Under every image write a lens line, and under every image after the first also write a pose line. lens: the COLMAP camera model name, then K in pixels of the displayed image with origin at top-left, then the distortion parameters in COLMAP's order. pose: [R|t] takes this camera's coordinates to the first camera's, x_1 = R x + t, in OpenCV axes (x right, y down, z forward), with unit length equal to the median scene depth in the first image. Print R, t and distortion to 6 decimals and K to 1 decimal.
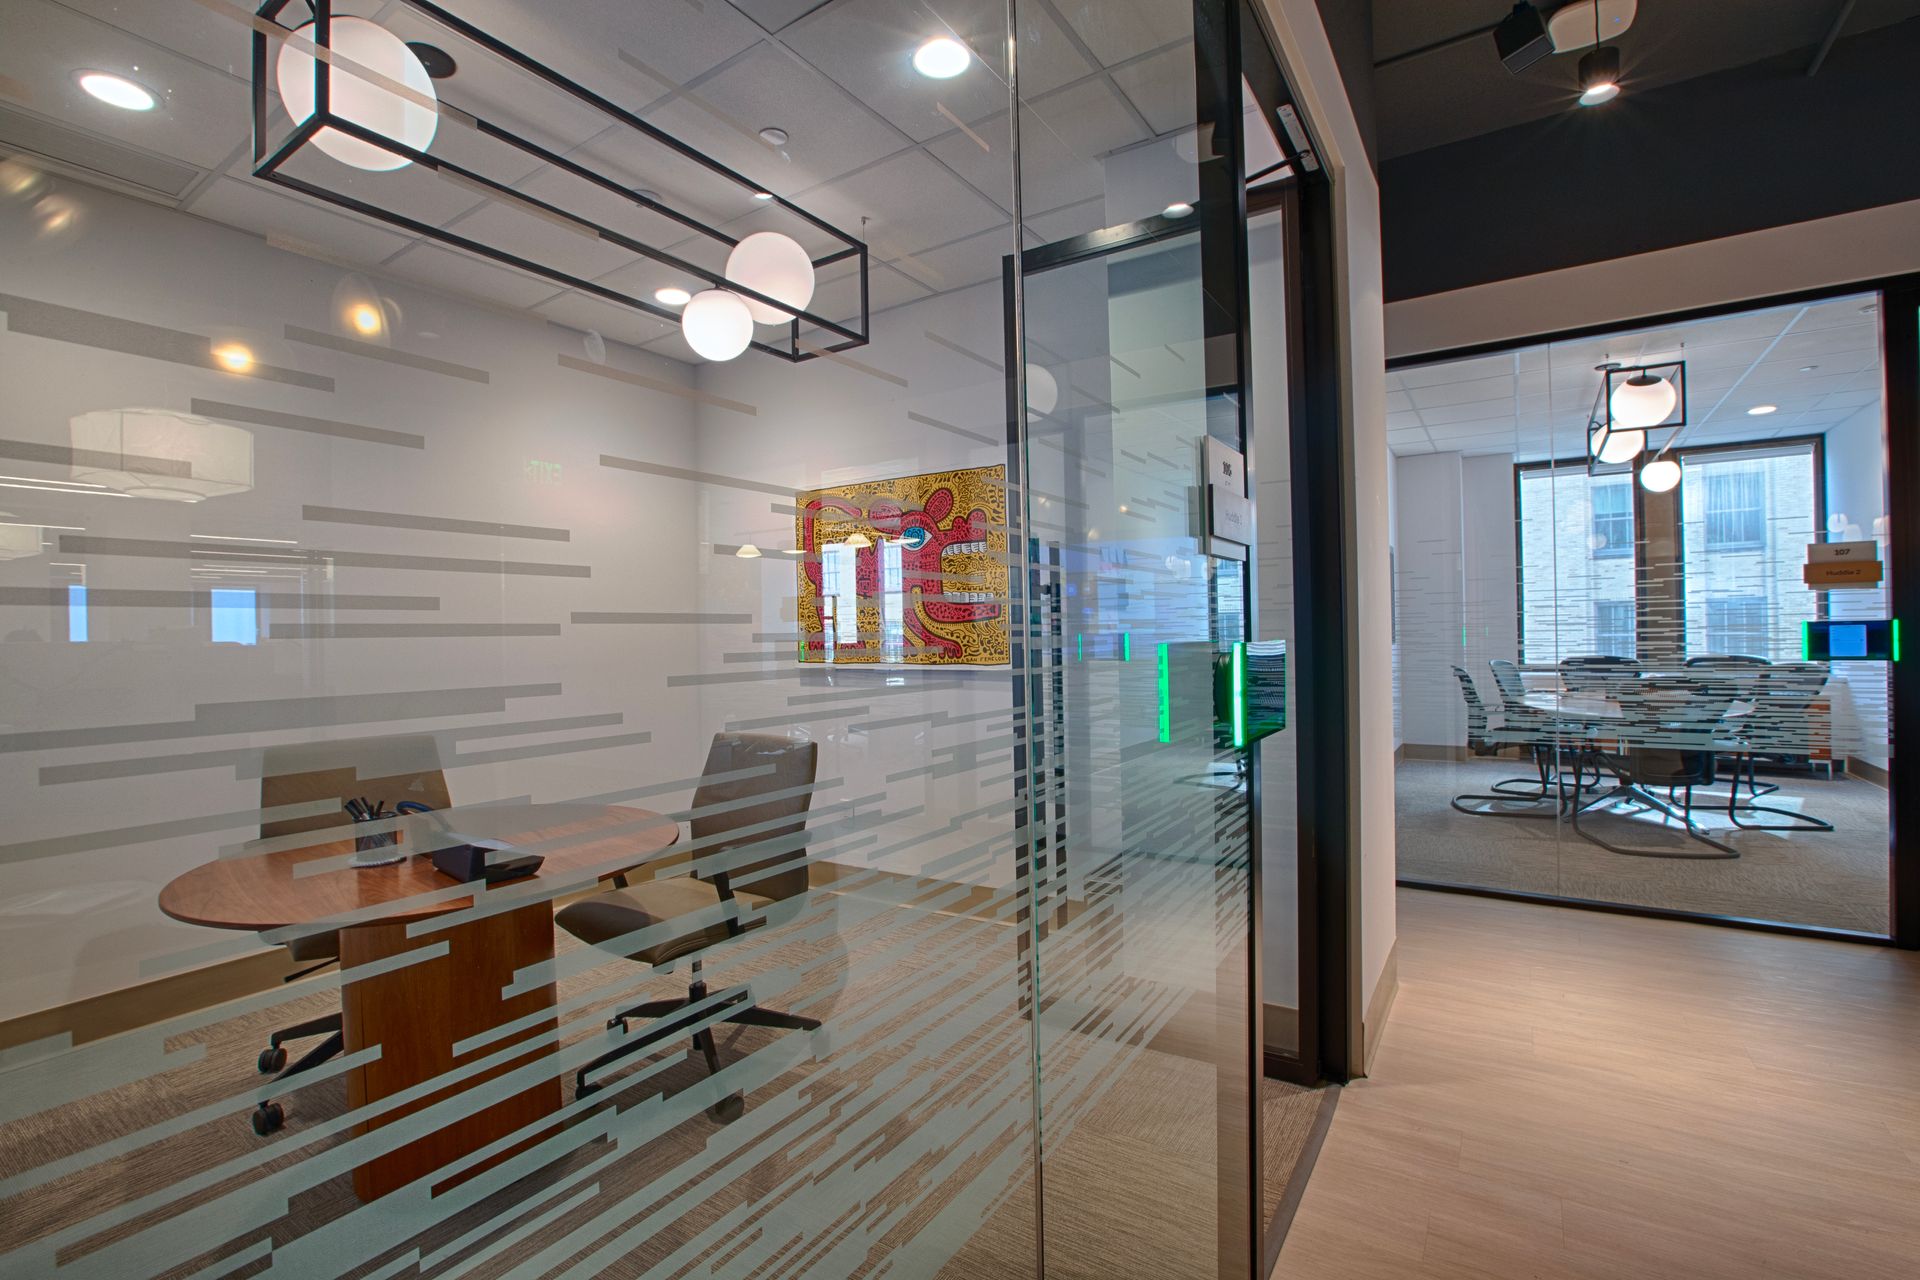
lens RADIAL K [[877.4, 0, 961.6], [0, 877.4, 635.5], [0, 0, 1]] dist [-0.054261, 0.019649]
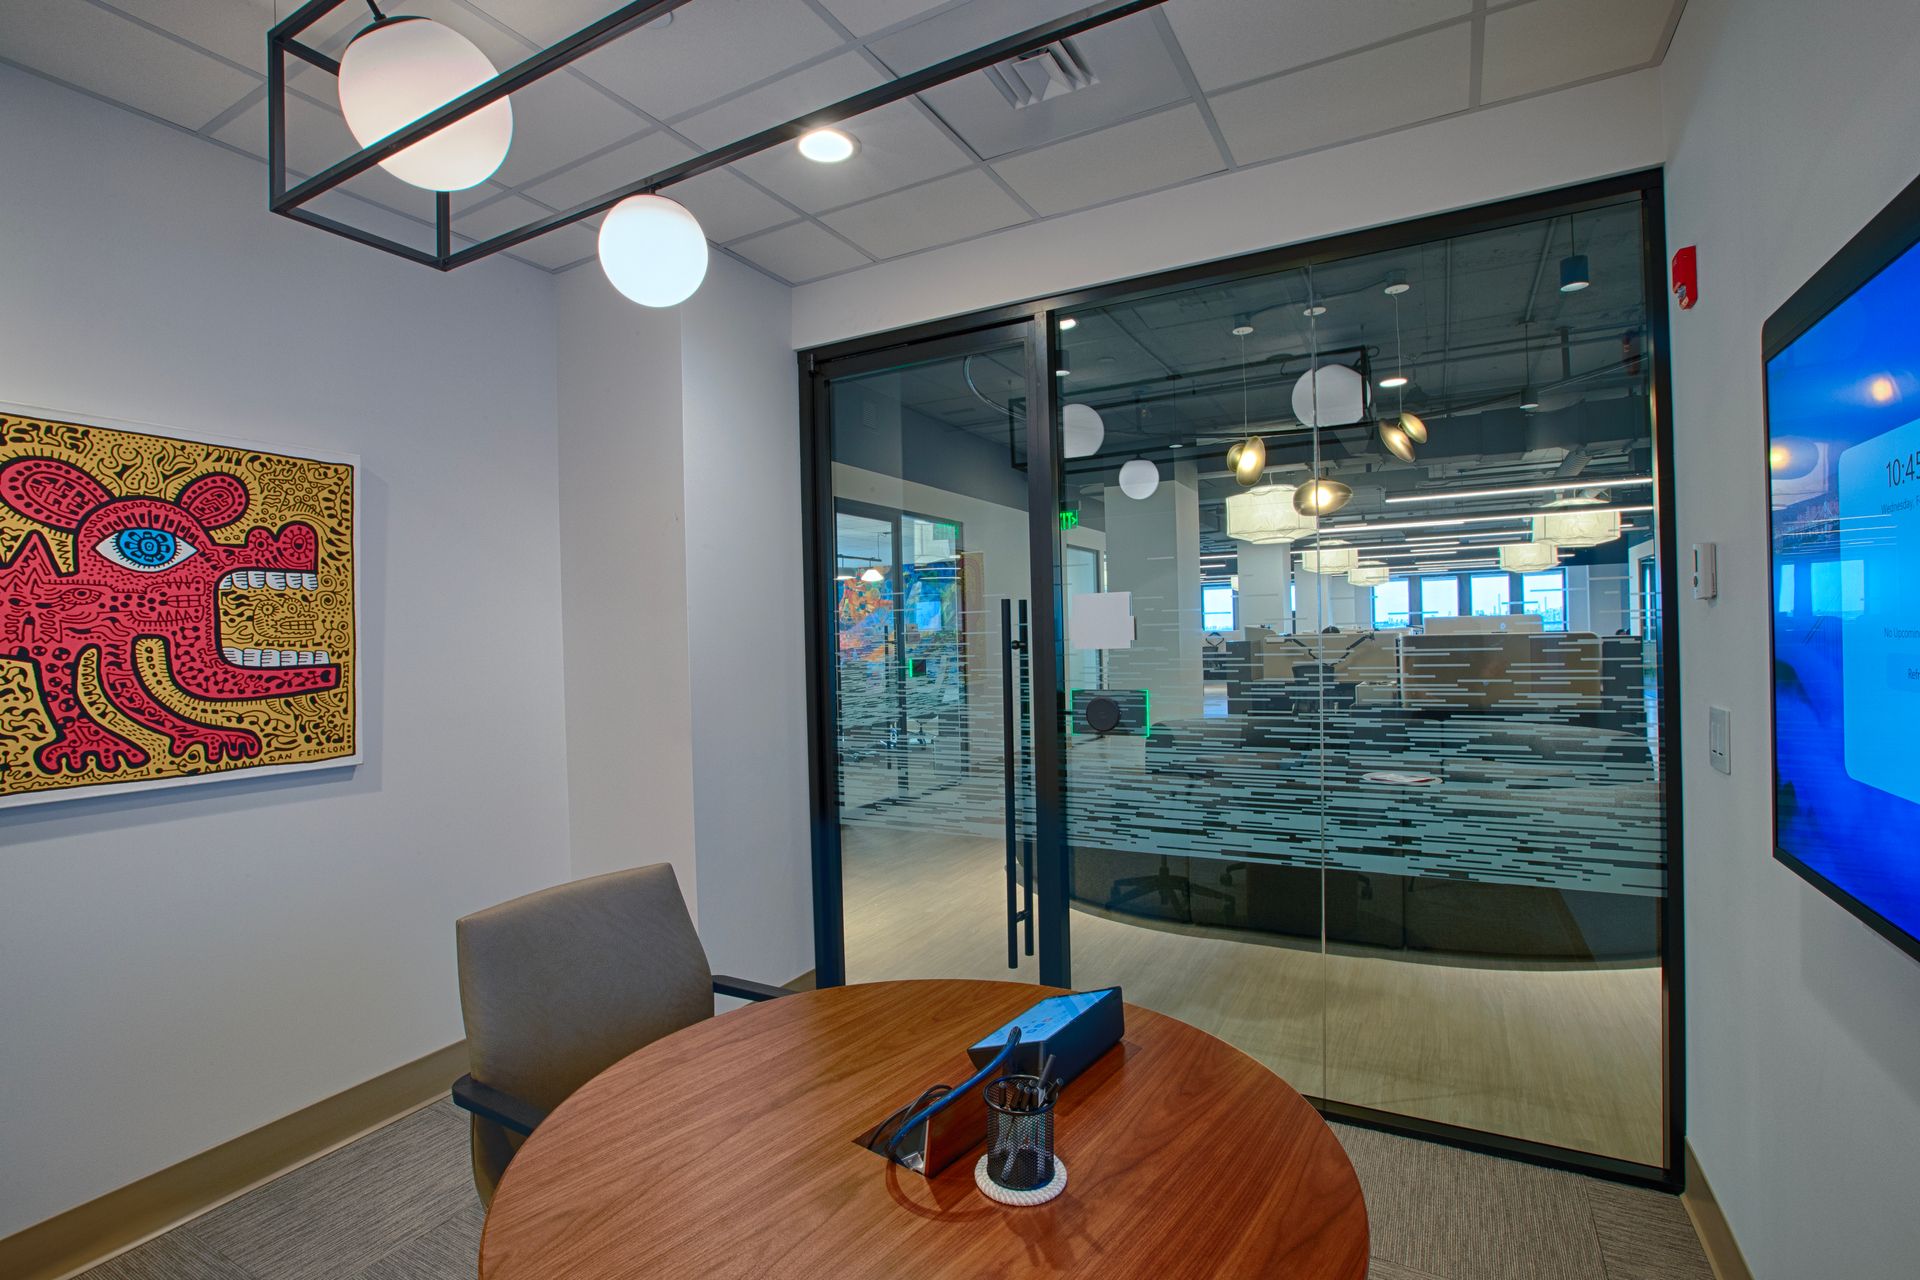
lens RADIAL K [[877.4, 0, 961.6], [0, 877.4, 635.5], [0, 0, 1]] dist [-0.054261, 0.019649]
pose [[-0.084335, 0.018303, 0.996269, -0.631416], [0.023002, 0.999601, -0.016417, -0.037626], [-0.996172, 0.021532, -0.084722, 0.551673]]
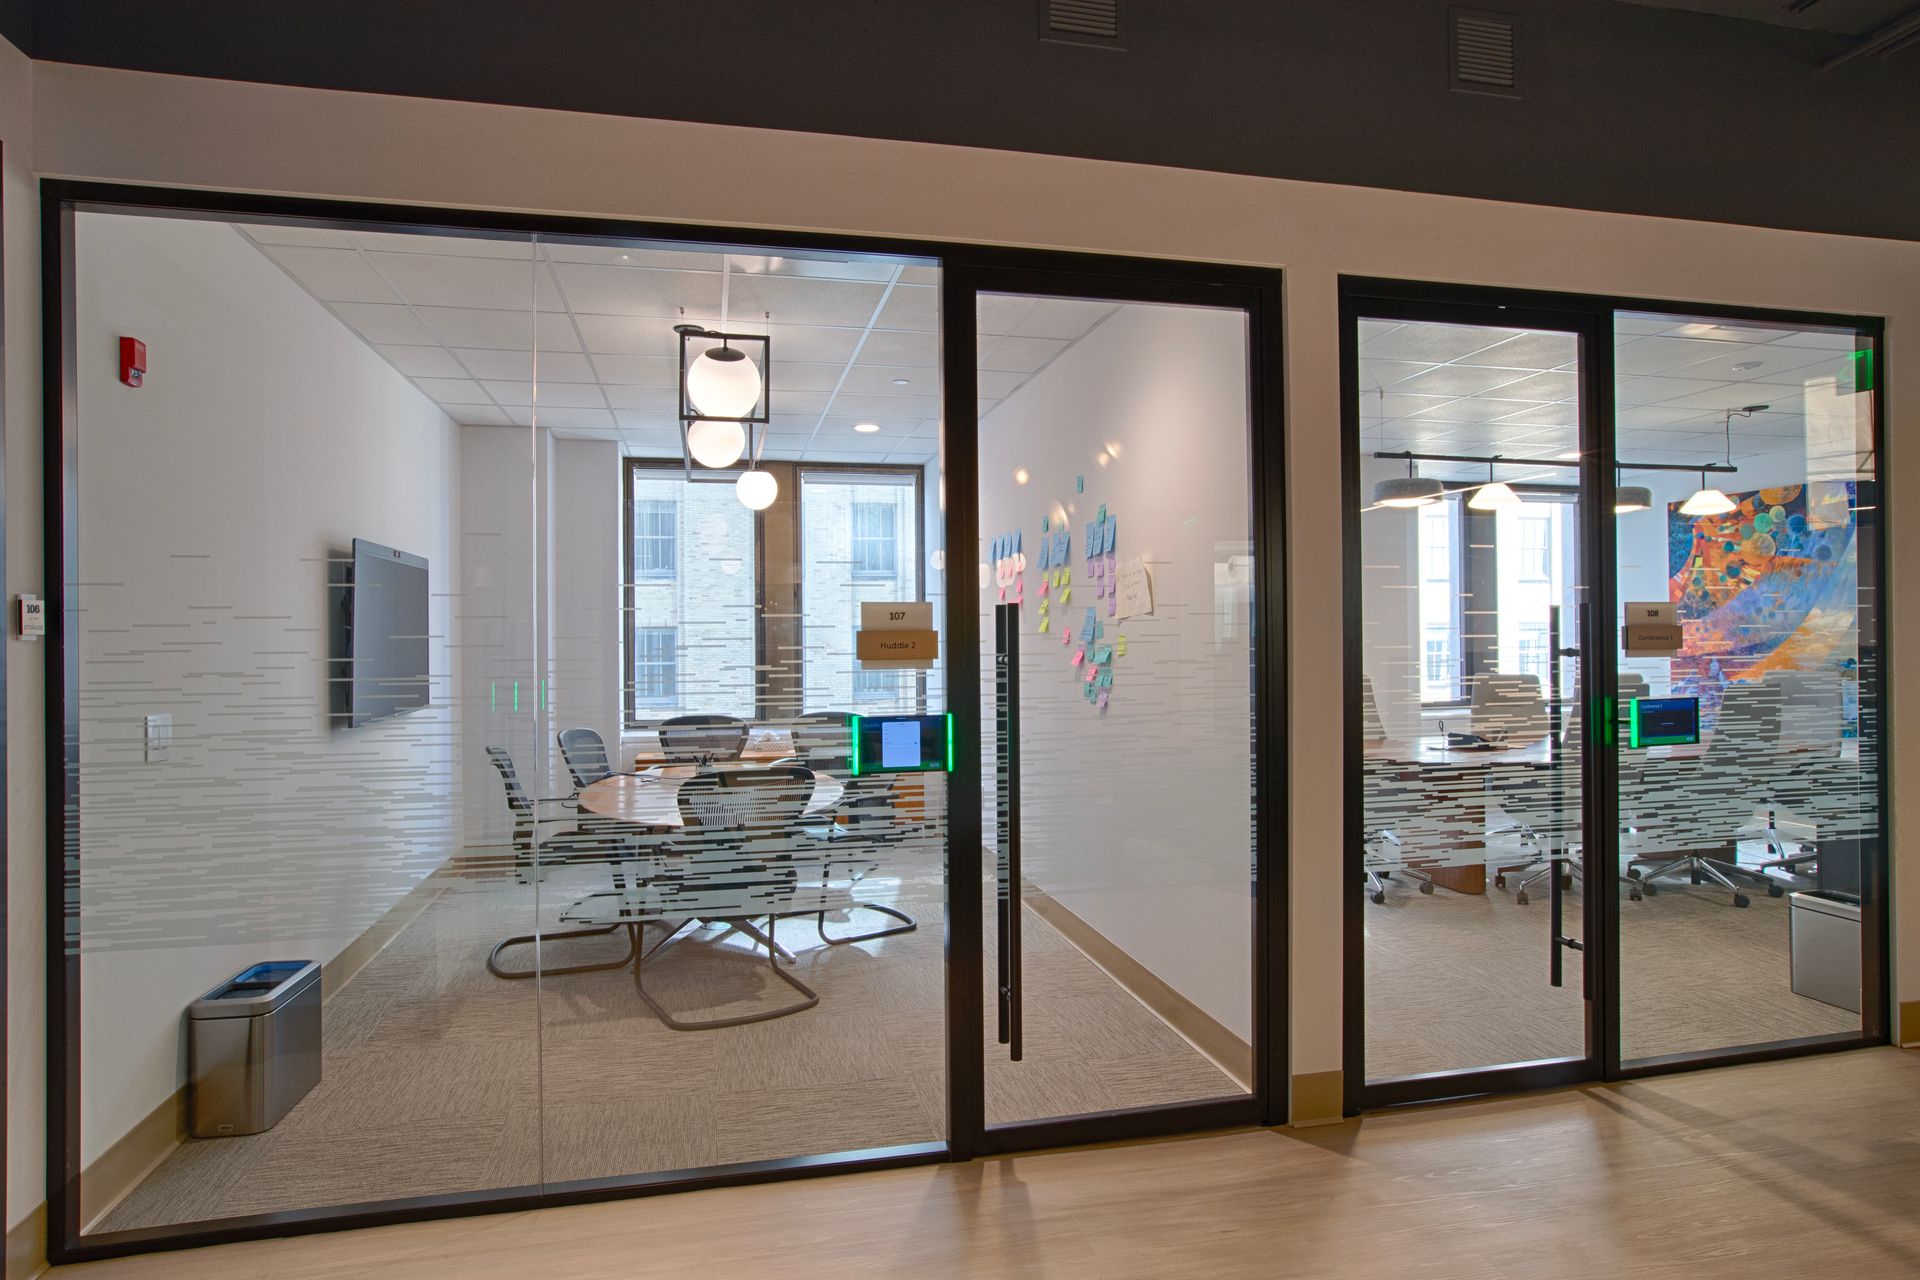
lens RADIAL K [[1045.3, 0, 954.5], [0, 1045.3, 635.3], [0, 0, 1]] dist [-0.002274, -0.000235]
pose [[0.694473, 0.013292, 0.719396, 0.361672], [-0.002335, 0.999866, -0.016221, -0.054827], [-0.719515, 0.009585, 0.694411, 0.292875]]
